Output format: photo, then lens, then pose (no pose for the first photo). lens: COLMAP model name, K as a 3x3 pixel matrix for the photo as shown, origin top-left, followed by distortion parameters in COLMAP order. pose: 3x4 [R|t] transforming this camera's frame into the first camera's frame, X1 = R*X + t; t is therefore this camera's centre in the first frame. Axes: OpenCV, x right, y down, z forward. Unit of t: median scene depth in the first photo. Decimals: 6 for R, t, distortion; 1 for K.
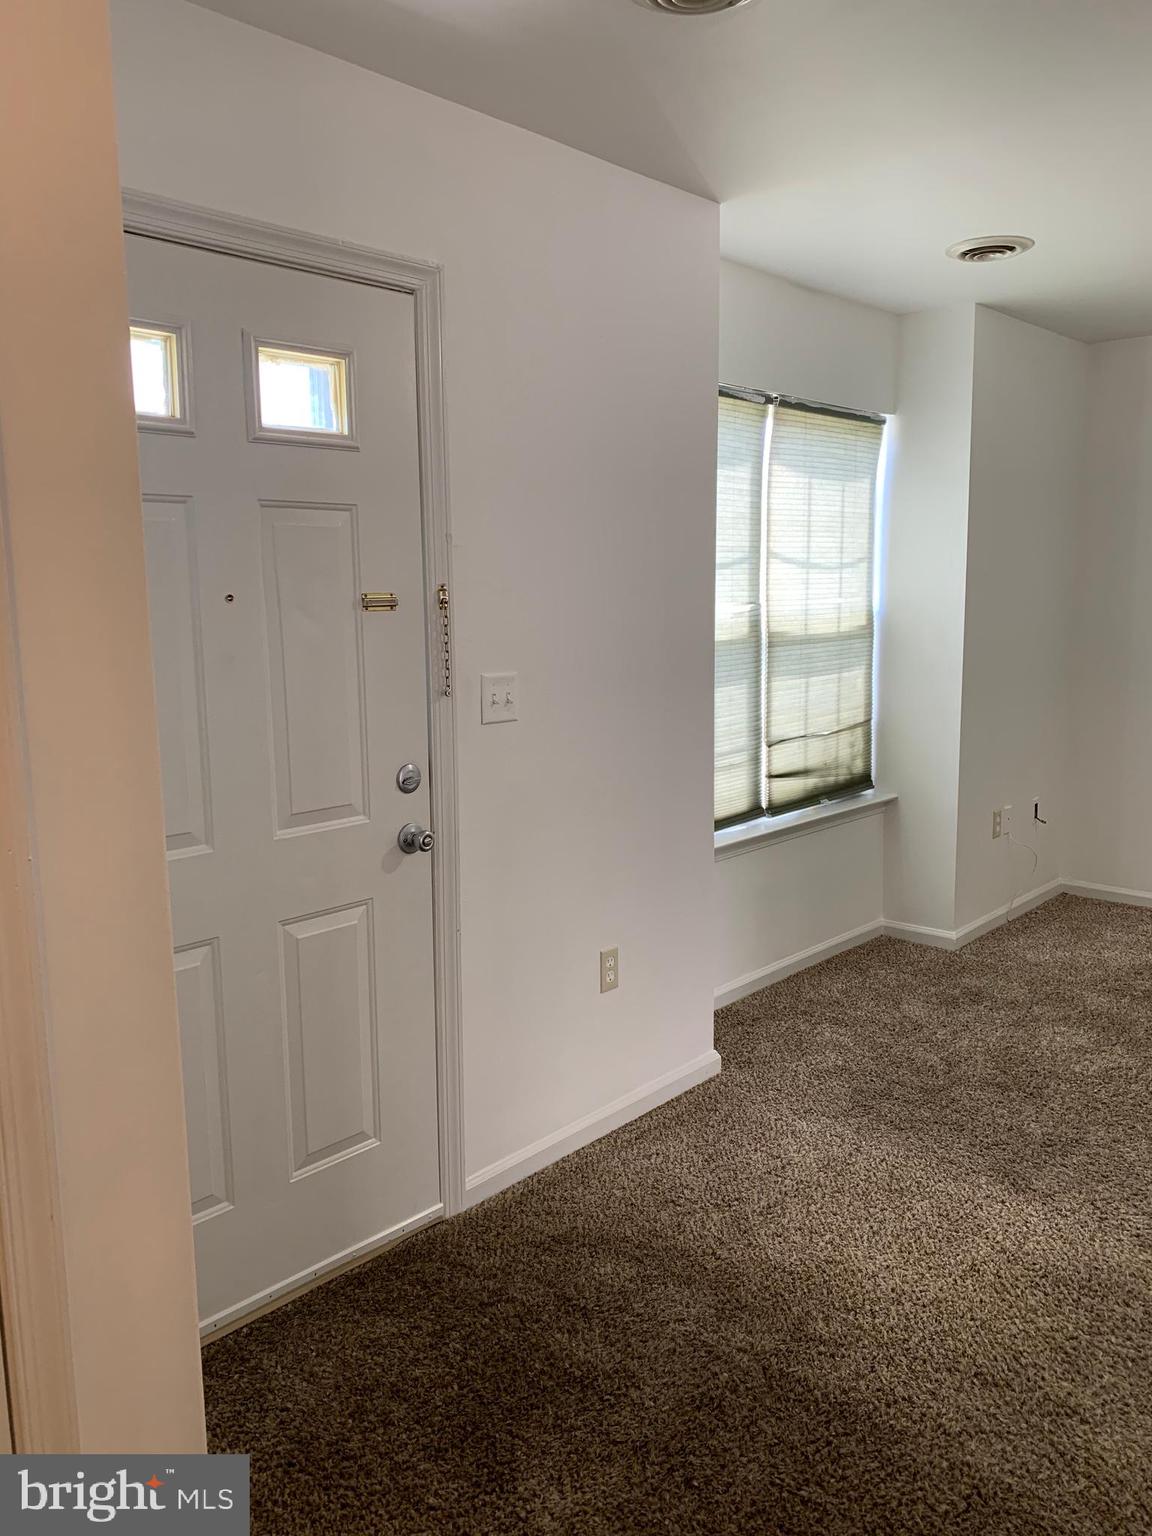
lens RADIAL K [[1170.3, 0, 573.7], [0, 1170.3, 758.1], [0, 0, 1]] dist [0.032388, -0.046990]
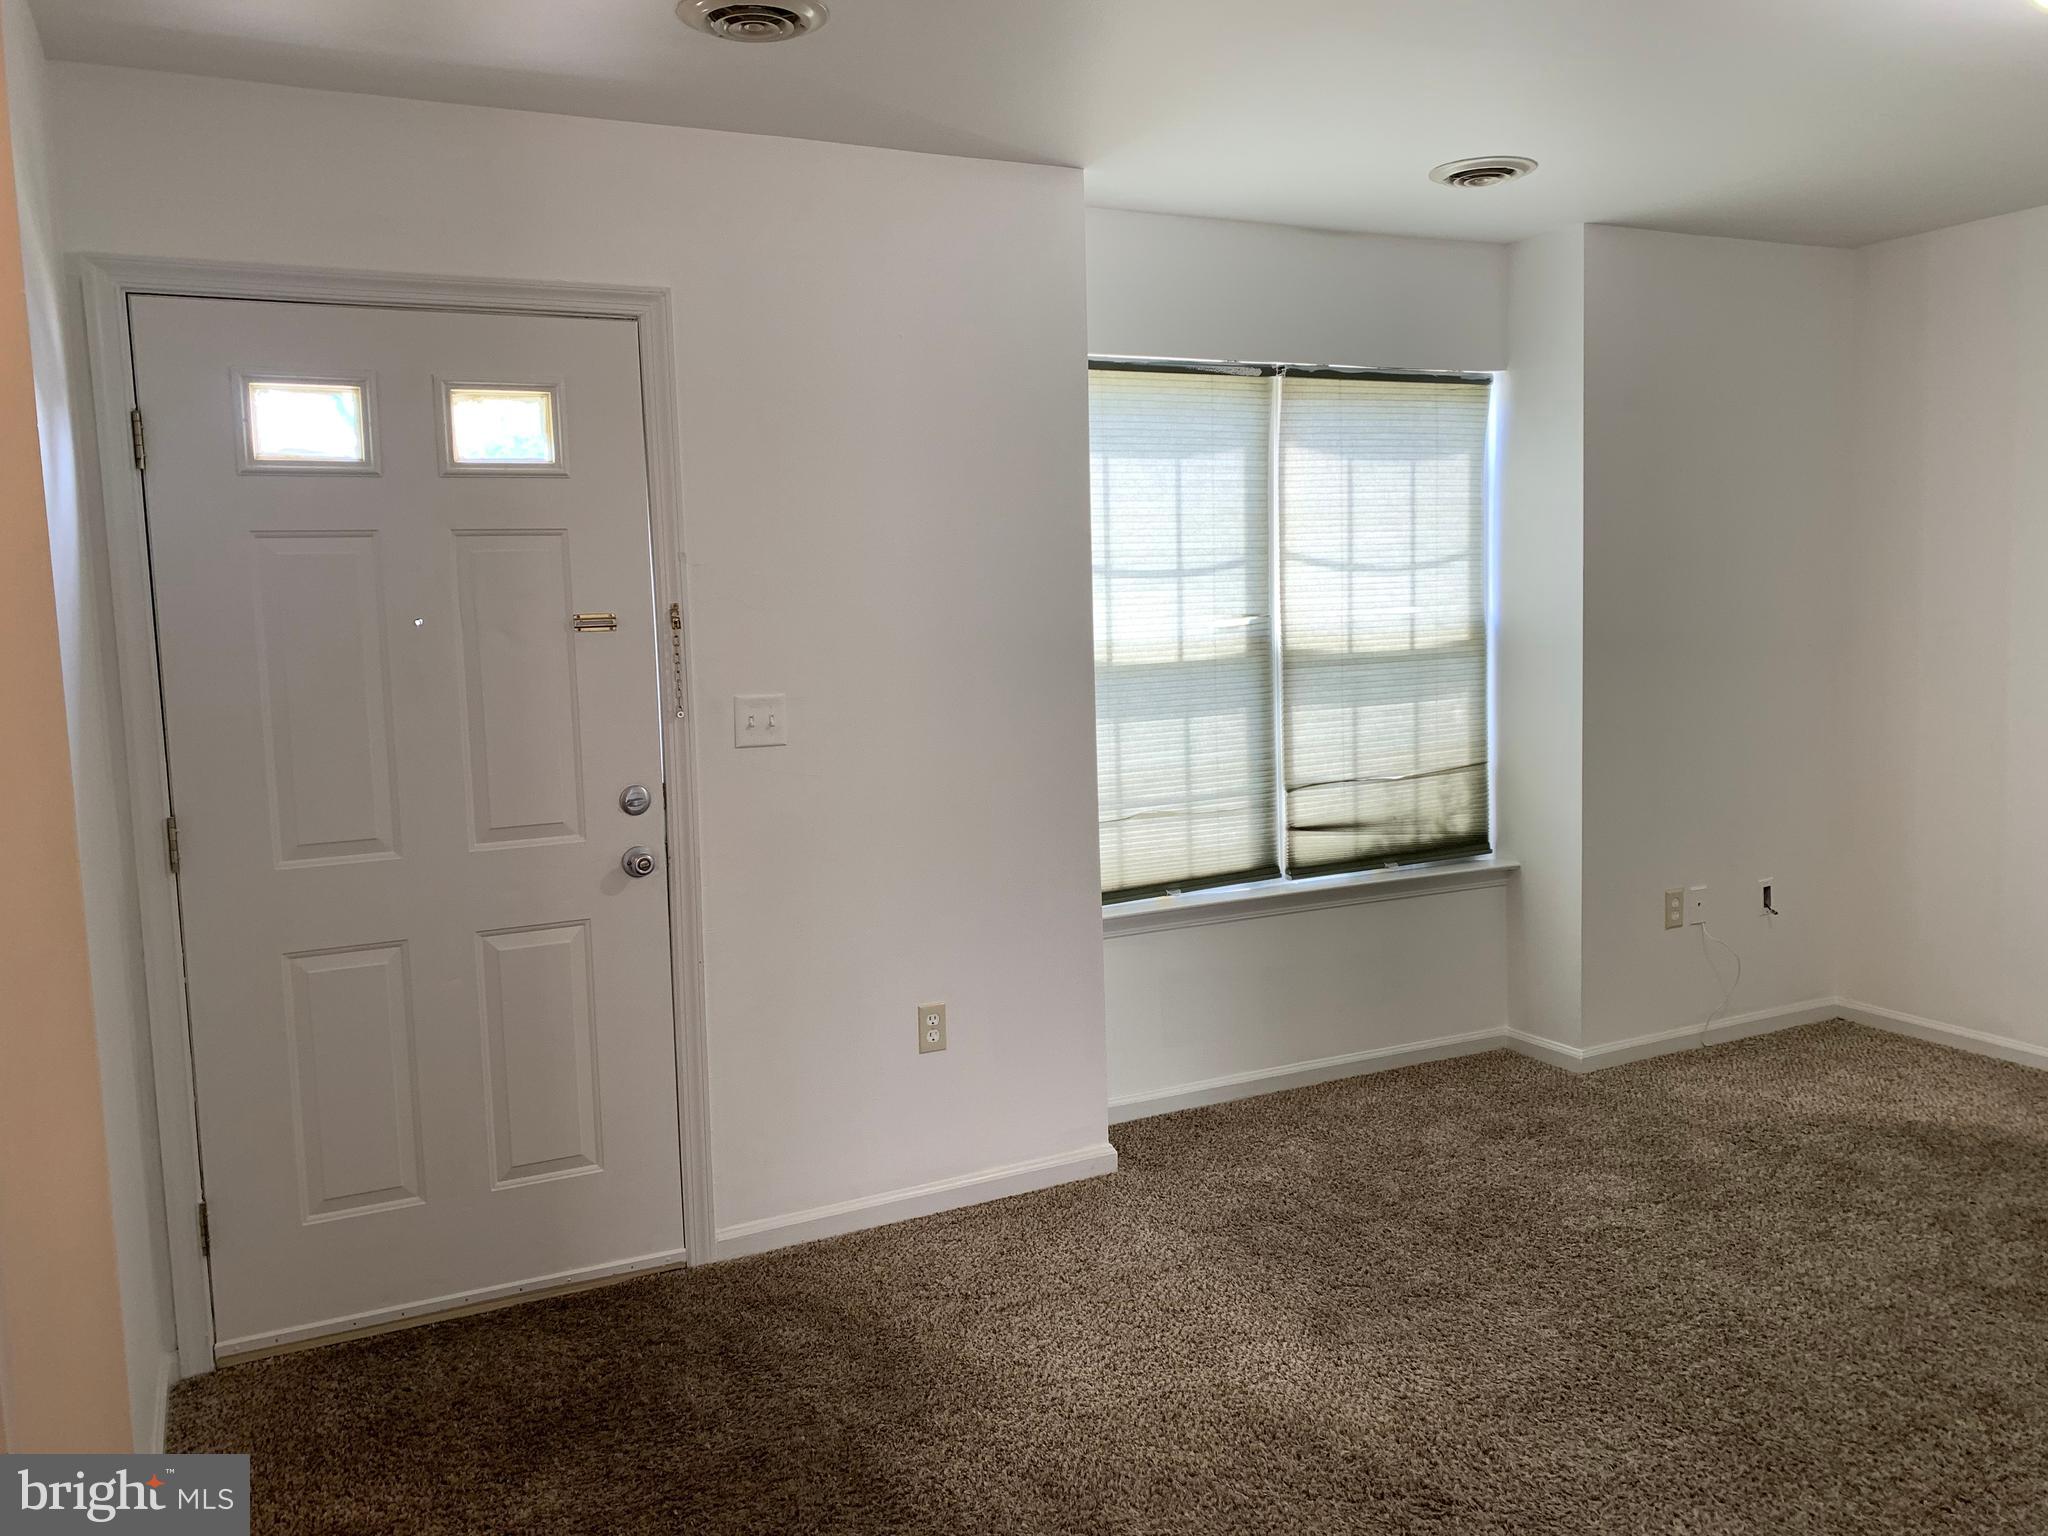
lens RADIAL K [[1560.5, 0, 1032.2], [0, 1560.5, 746.8], [0, 0, 1]] dist [0.032388, -0.046990]
pose [[0.935300, 0.018757, -0.353357, 0.438684], [-0.034499, 0.998670, -0.038305, 0.007901], [0.352169, 0.048017, 0.934704, -0.081006]]
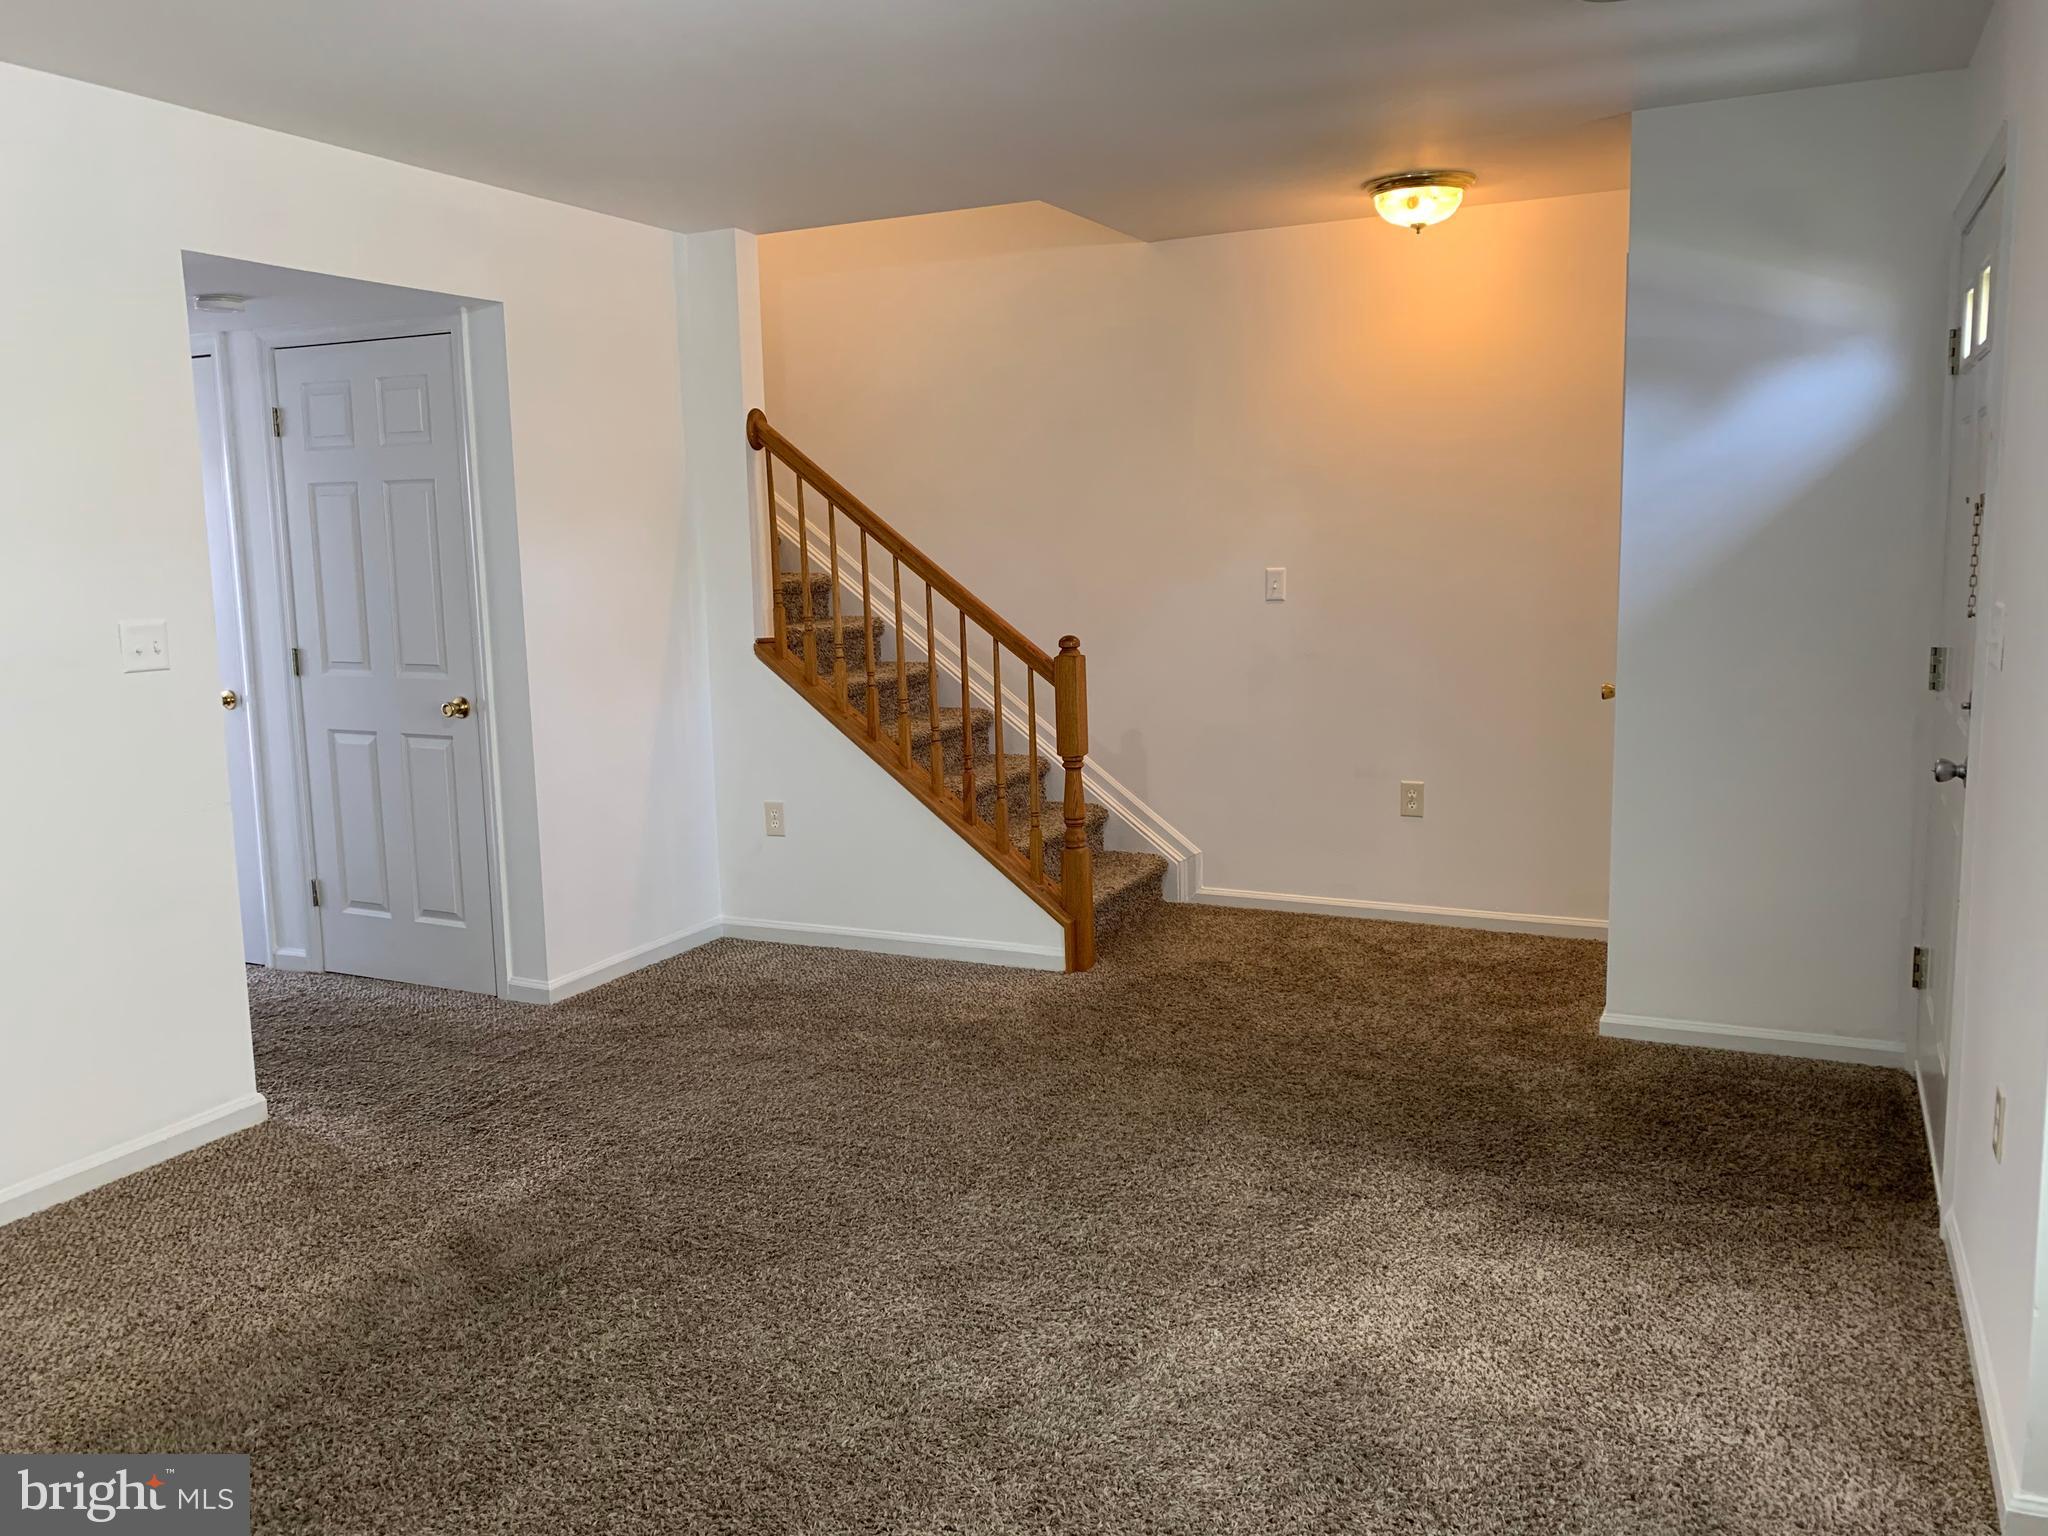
lens RADIAL K [[1560.5, 0, 1008.5], [0, 1560.5, 750.6], [0, 0, 1]] dist [0.032388, -0.046990]
pose [[-0.959353, 0.074156, -0.272290, 0.618105], [-0.007073, 0.958237, 0.285887, -0.197258], [0.282119, 0.276193, -0.918764, 1.309382]]
